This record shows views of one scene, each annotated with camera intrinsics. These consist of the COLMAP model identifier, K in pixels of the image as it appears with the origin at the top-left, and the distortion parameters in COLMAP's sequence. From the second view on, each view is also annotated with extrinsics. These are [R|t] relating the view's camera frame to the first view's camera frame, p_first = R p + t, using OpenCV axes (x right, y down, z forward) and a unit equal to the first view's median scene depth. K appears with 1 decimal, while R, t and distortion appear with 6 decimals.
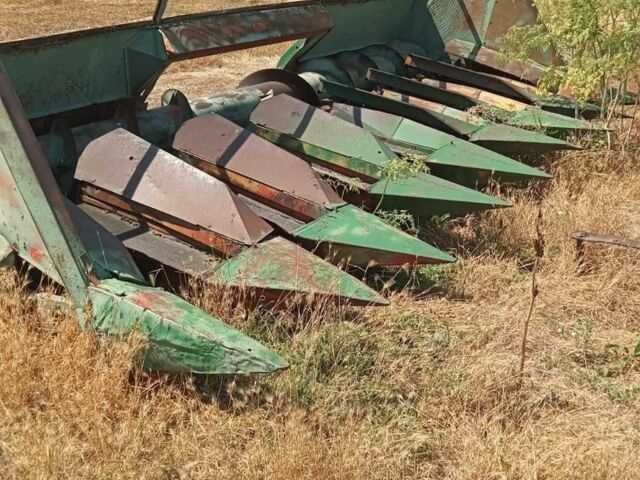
lens RADIAL K [[792.0, 0, 320.0], [0, 792.0, 240.0], [0, 0, 1]] dist [0.064558, -0.097769]
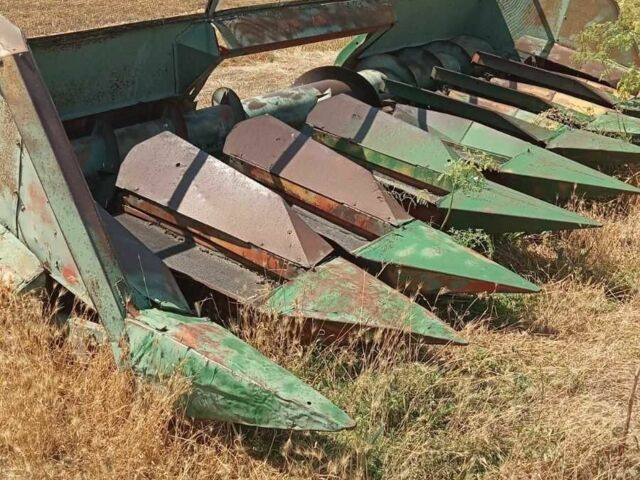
lens RADIAL K [[792.0, 0, 320.0], [0, 792.0, 240.0], [0, 0, 1]] dist [0.064558, -0.097769]
pose [[0.998143, 0.025117, -0.055496, -0.022097], [-0.024681, 0.999659, 0.008524, -0.027896], [0.055691, -0.007138, 0.998423, 0.098993]]
